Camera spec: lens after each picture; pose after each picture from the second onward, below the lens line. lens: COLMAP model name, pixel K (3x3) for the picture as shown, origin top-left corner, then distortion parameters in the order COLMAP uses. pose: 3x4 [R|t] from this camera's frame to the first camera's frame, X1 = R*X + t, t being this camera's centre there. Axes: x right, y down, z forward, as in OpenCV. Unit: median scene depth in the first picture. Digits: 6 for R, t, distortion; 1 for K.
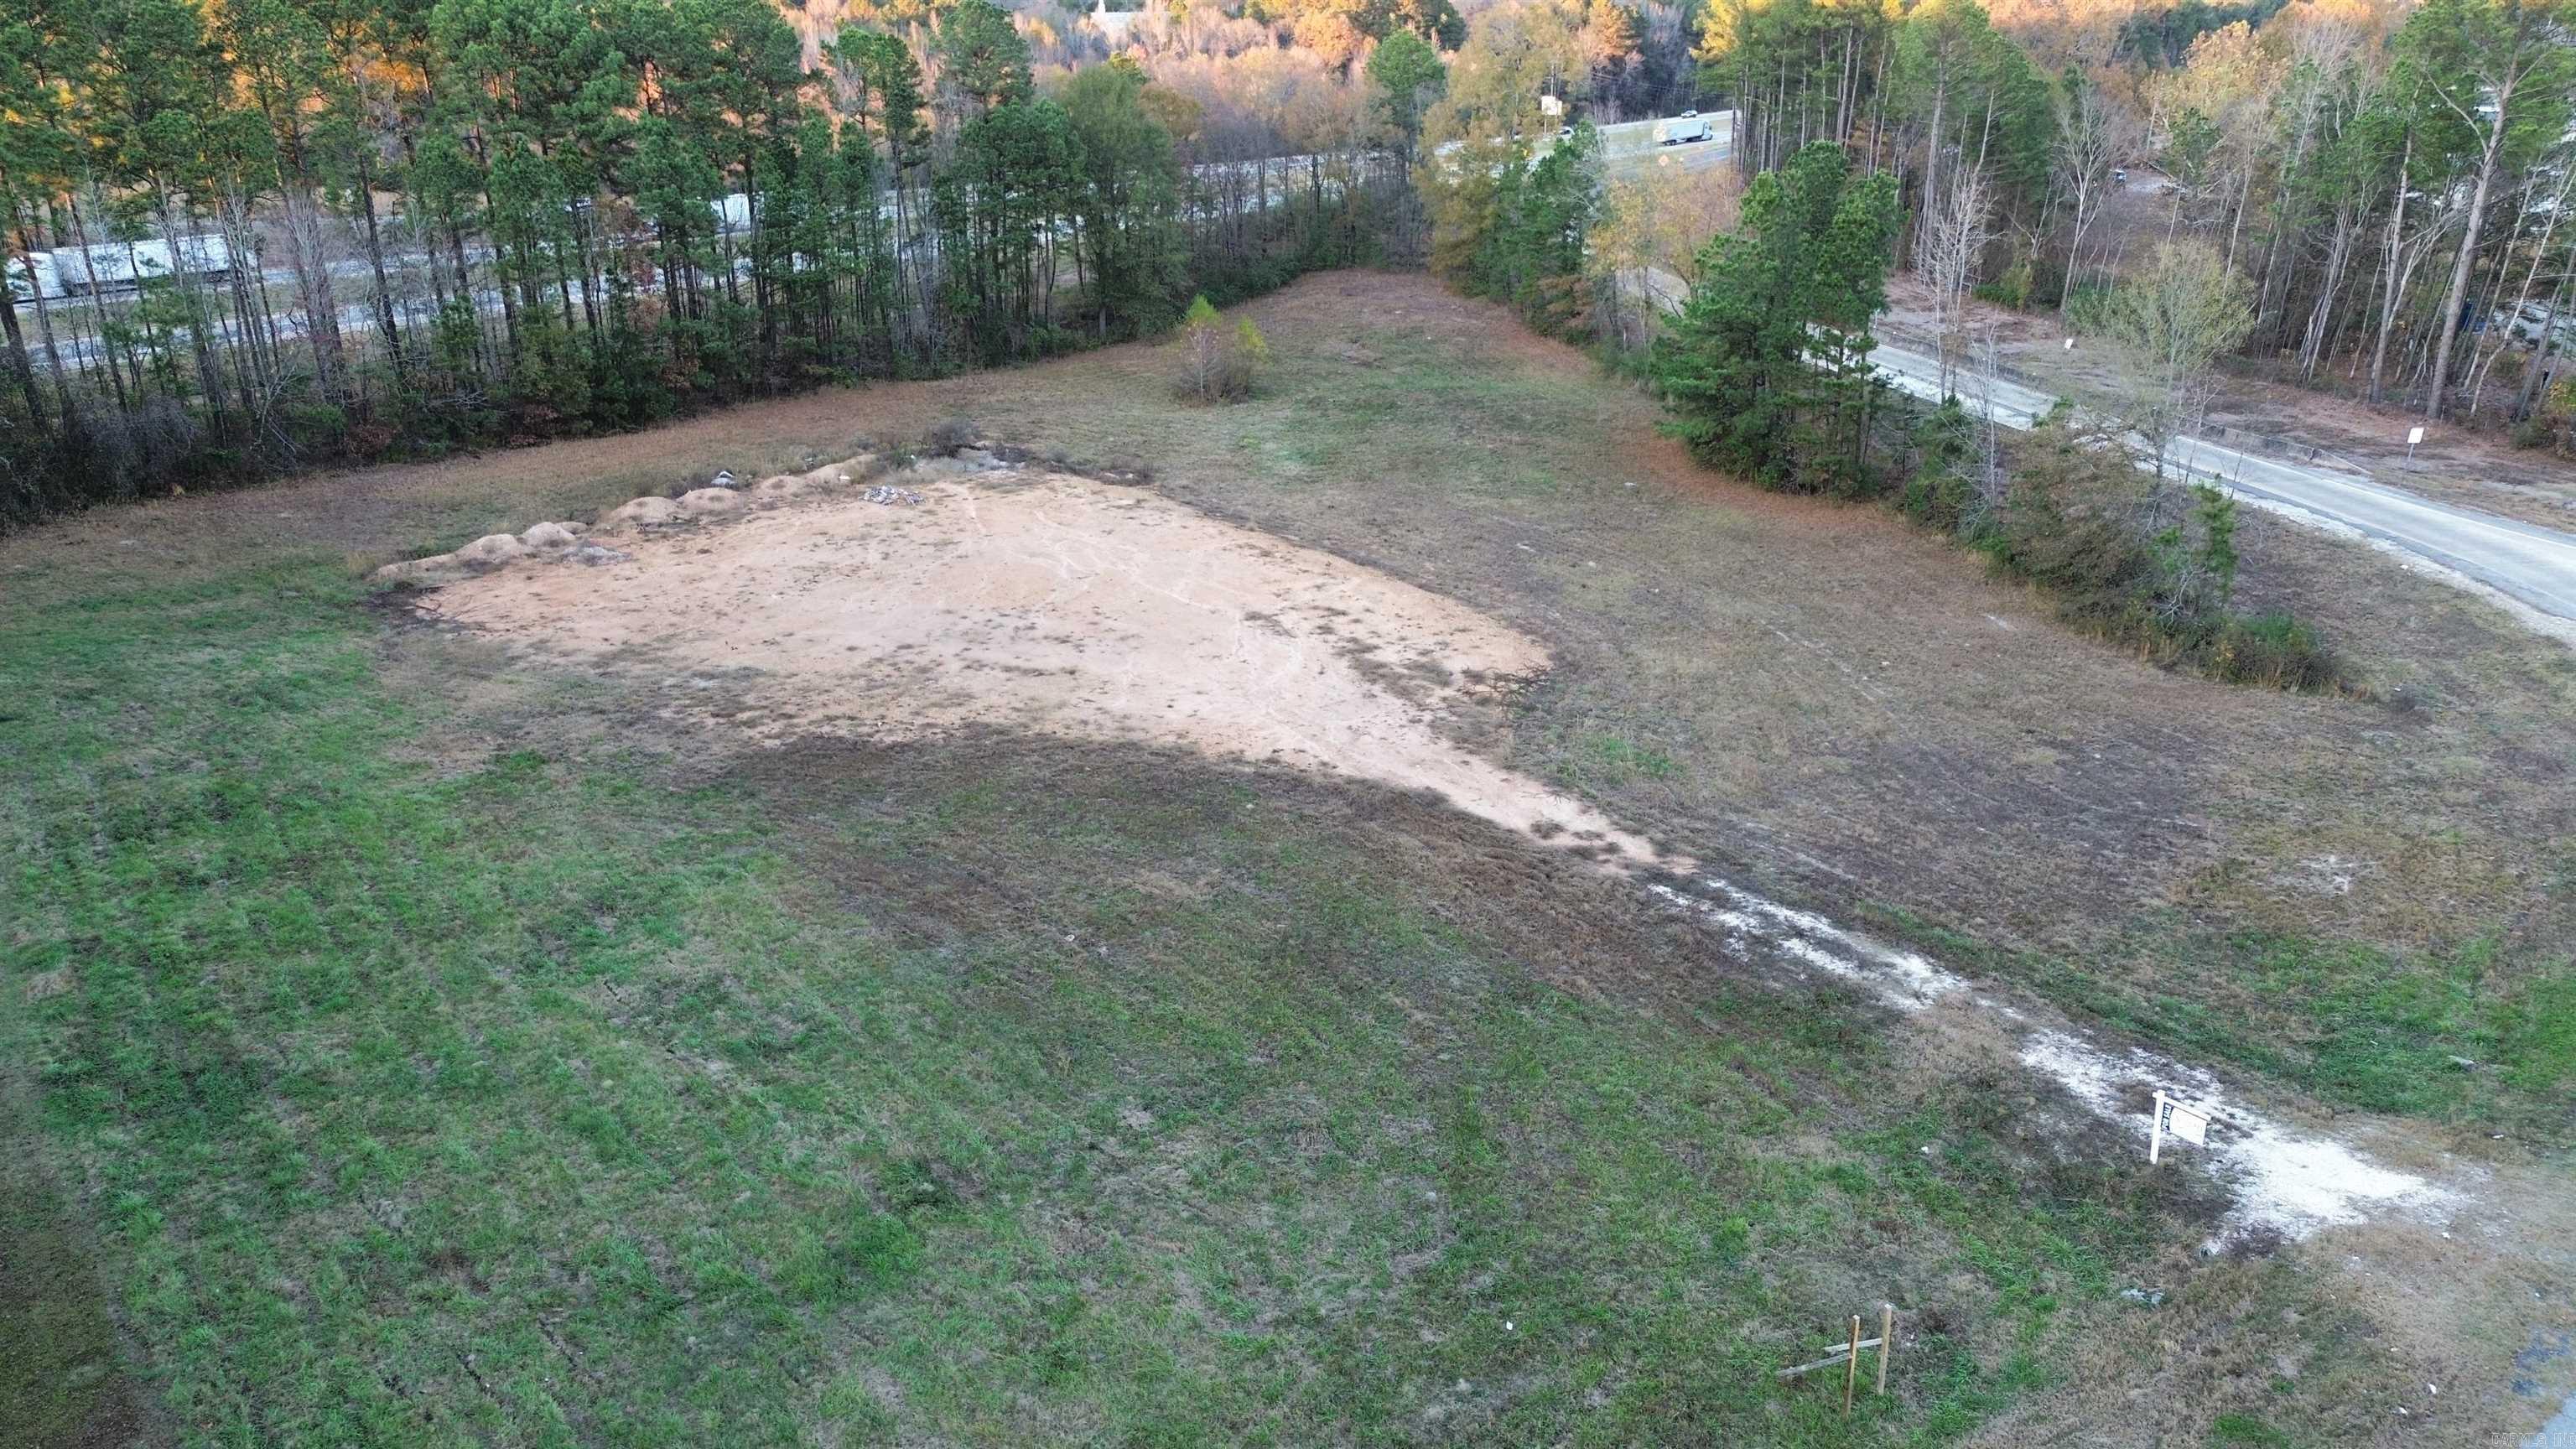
lens RADIAL K [[1810.3, 0, 1280.8], [0, 1810.3, 719.8], [0, 0, 1]] dist [0.098973, -0.103254]
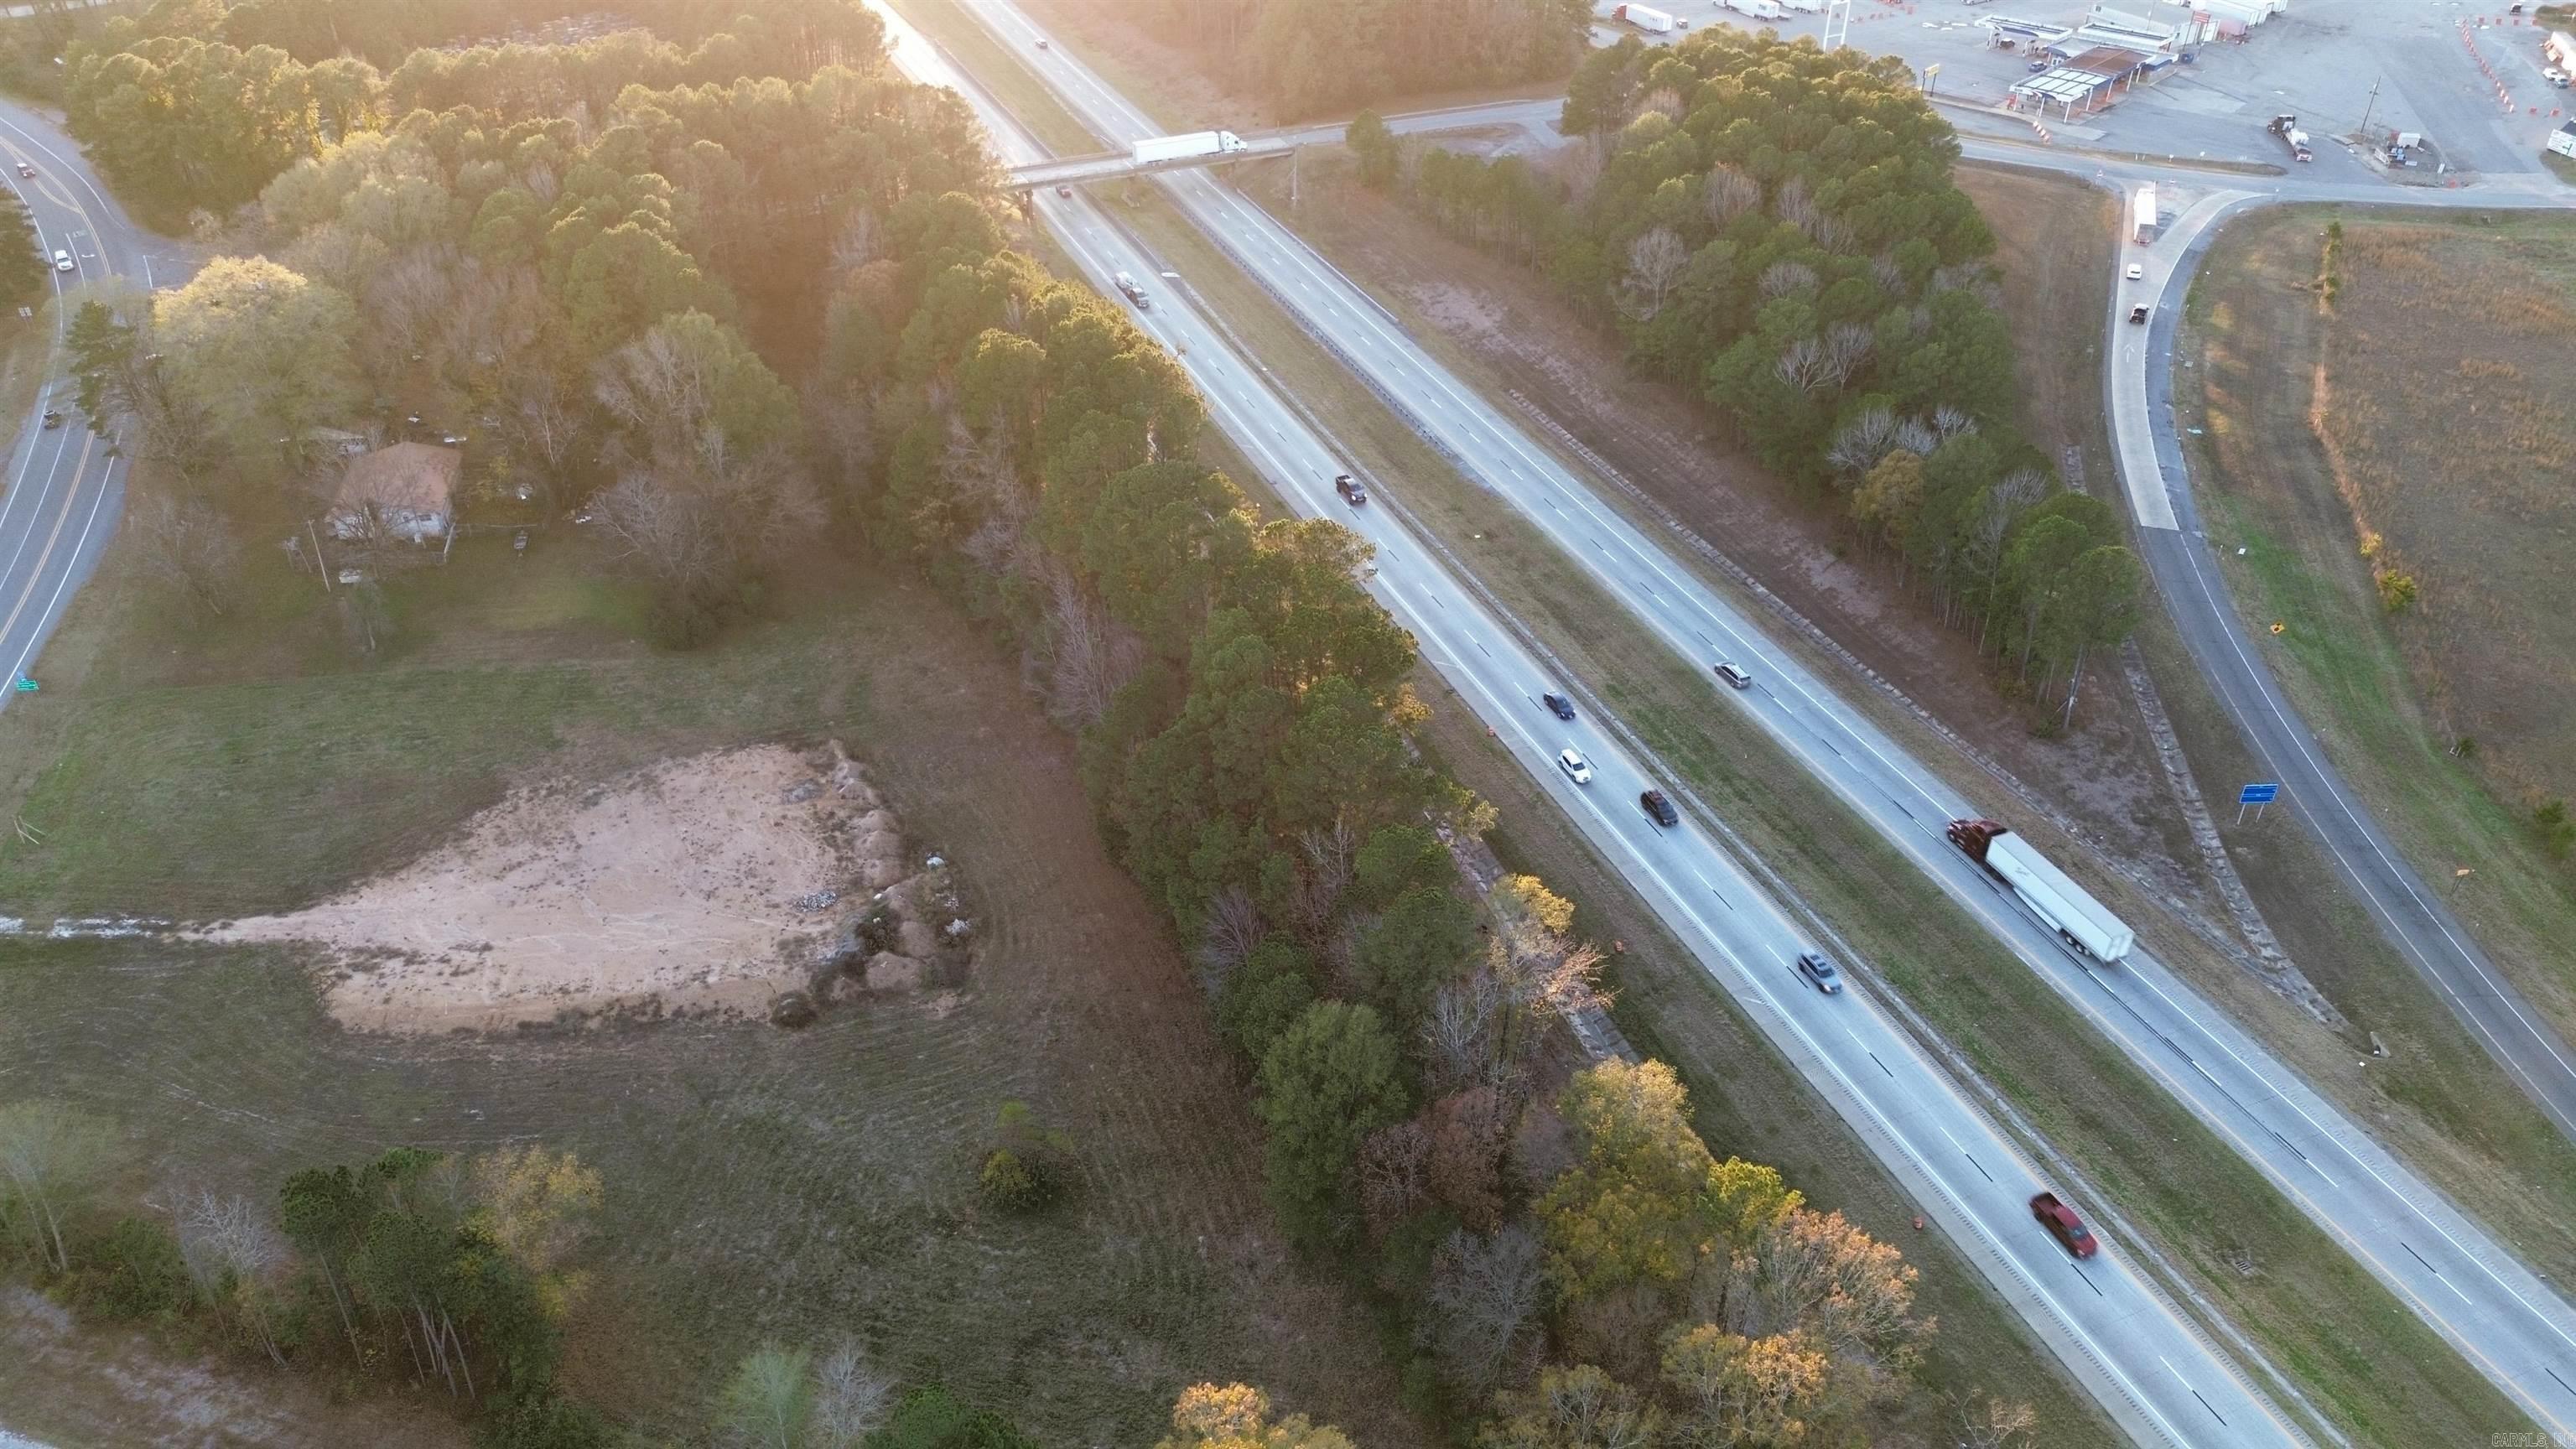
lens RADIAL K [[1815.6, 0, 1278.5], [0, 1815.6, 721.6], [0, 0, 1]] dist [0.072415, -0.059816]
pose [[-0.500080, 0.495918, -0.709919, 0.984185], [-0.324621, 0.652658, 0.684587, -2.150294], [0.802833, 0.572803, -0.165396, 2.111845]]
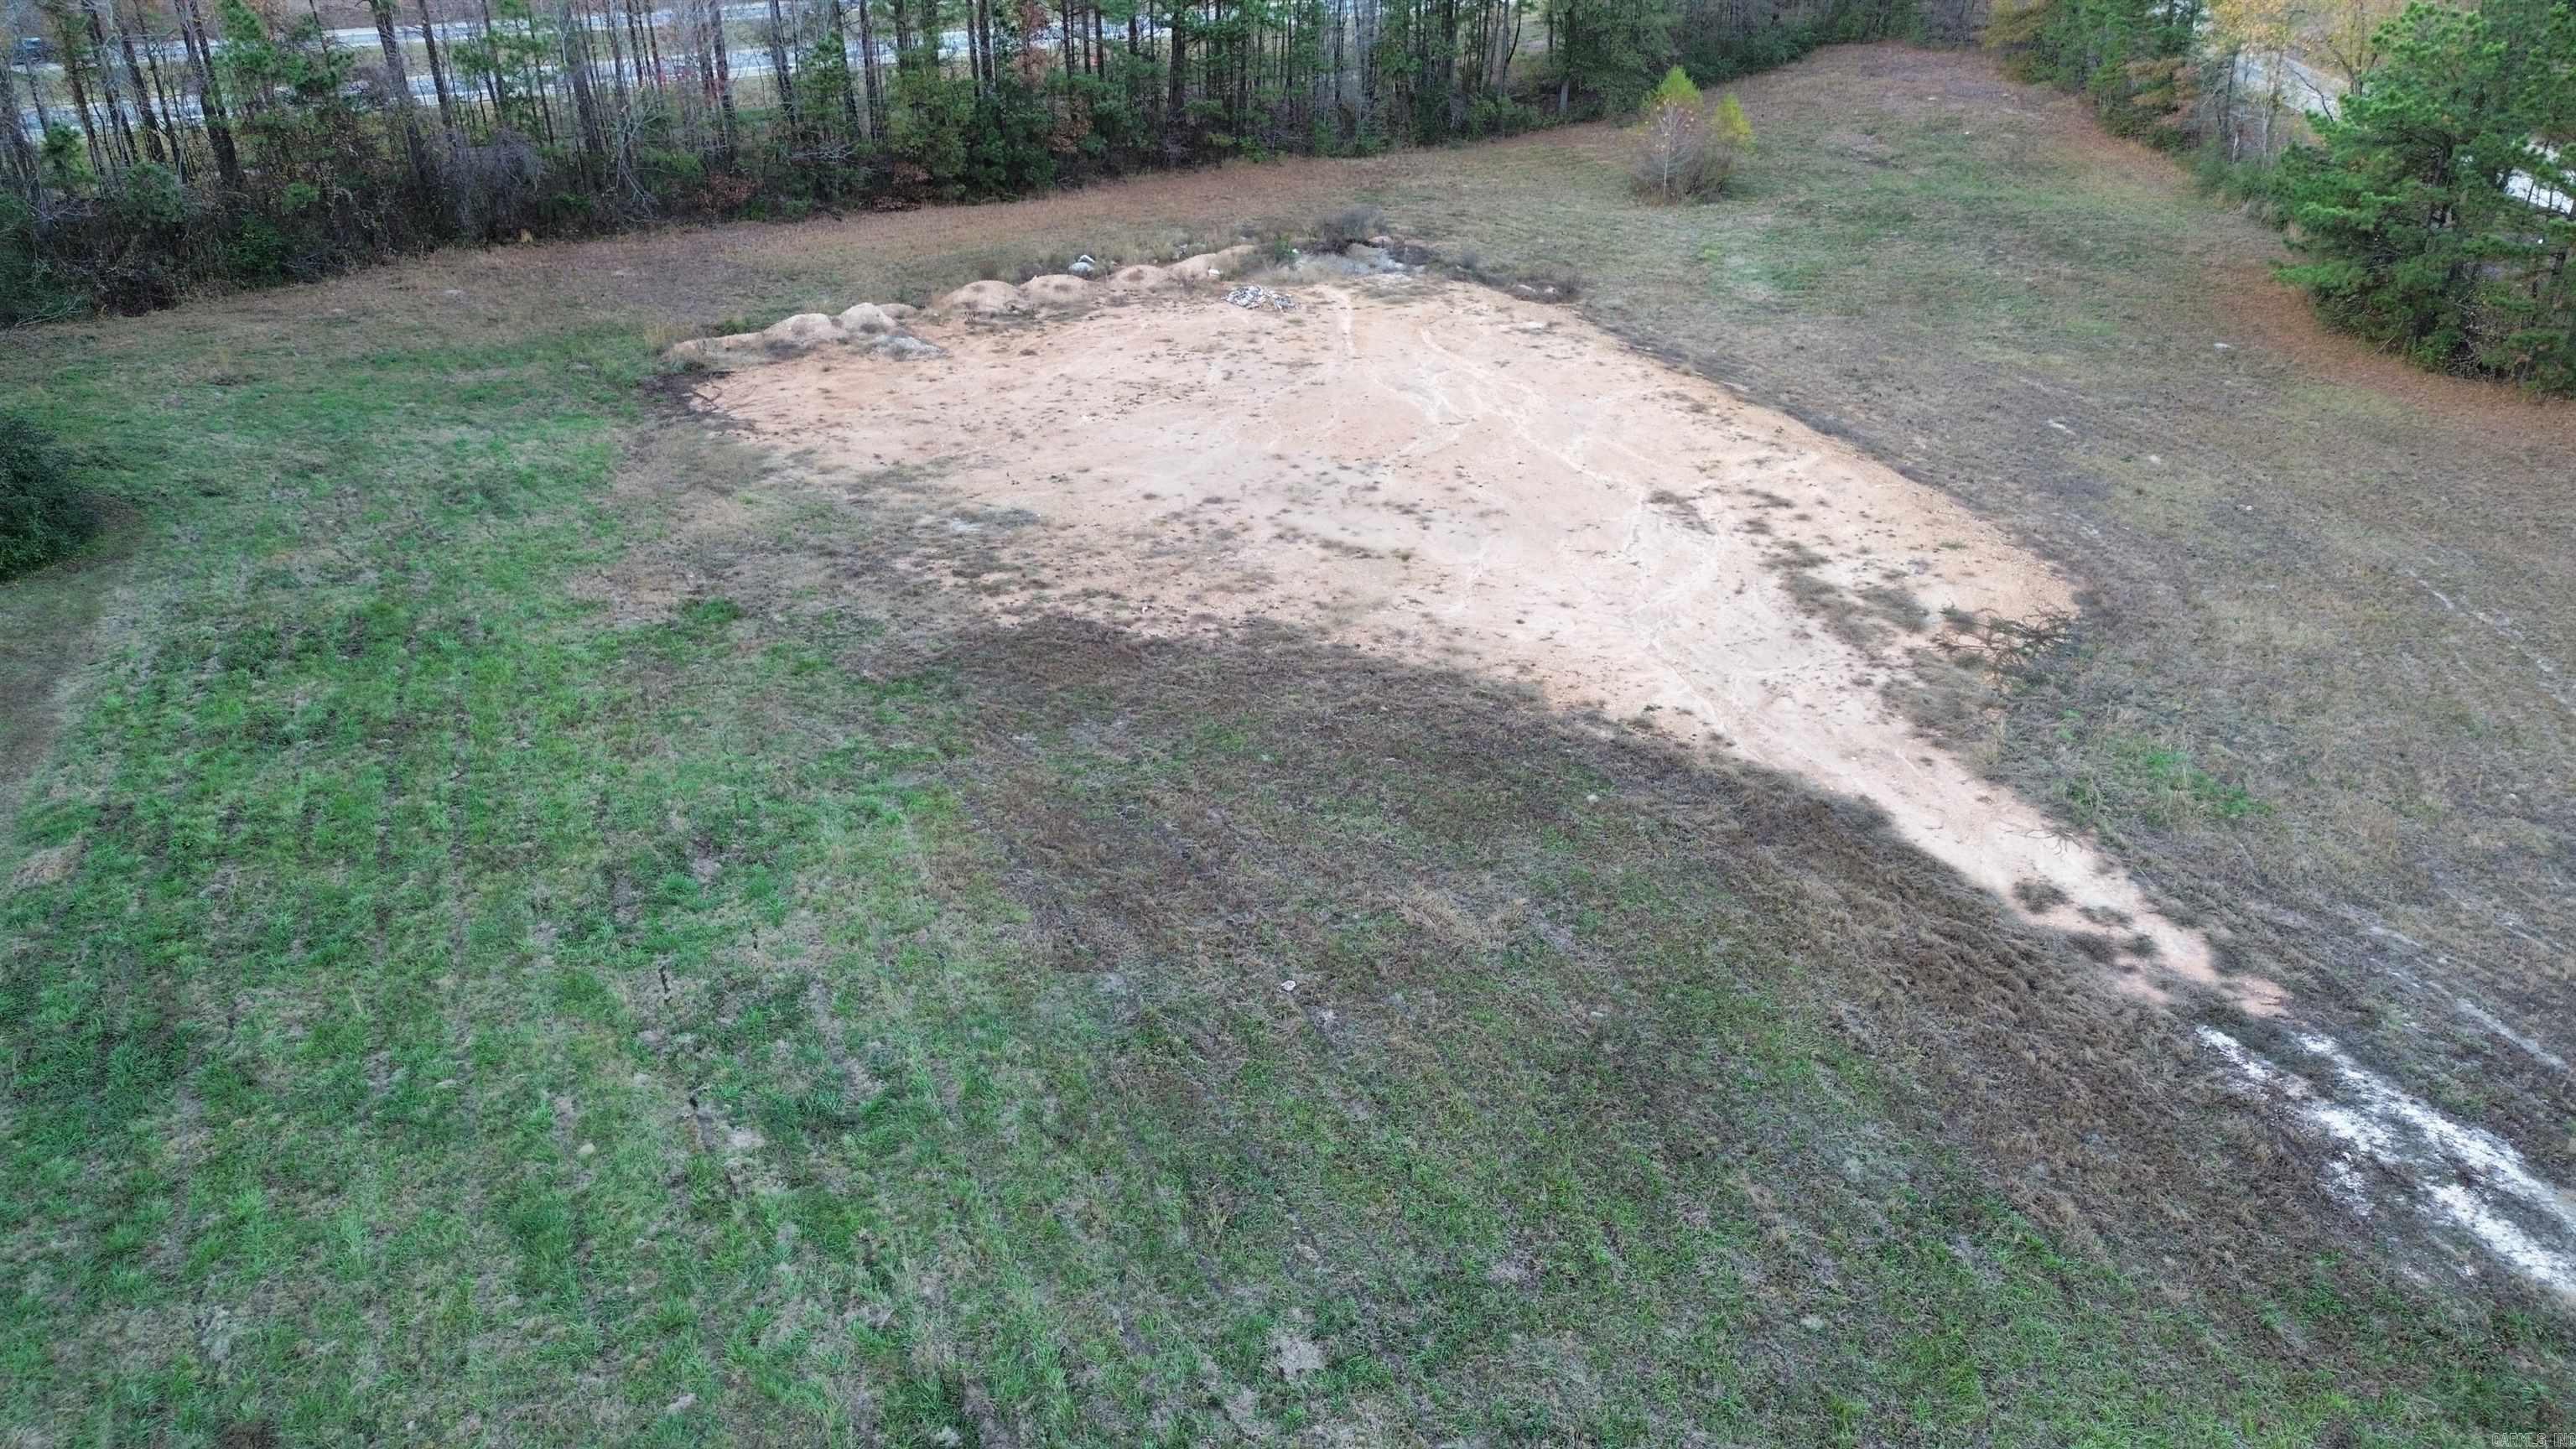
lens RADIAL K [[1817.5, 0, 1276.3], [0, 1817.5, 731.8], [0, 0, 1]] dist [0.089637, -0.092509]
pose [[0.964345, 0.127293, -0.232026, 0.020910], [-0.099493, 0.986790, 0.127854, -0.046319], [0.245236, -0.100210, 0.964270, 0.229914]]
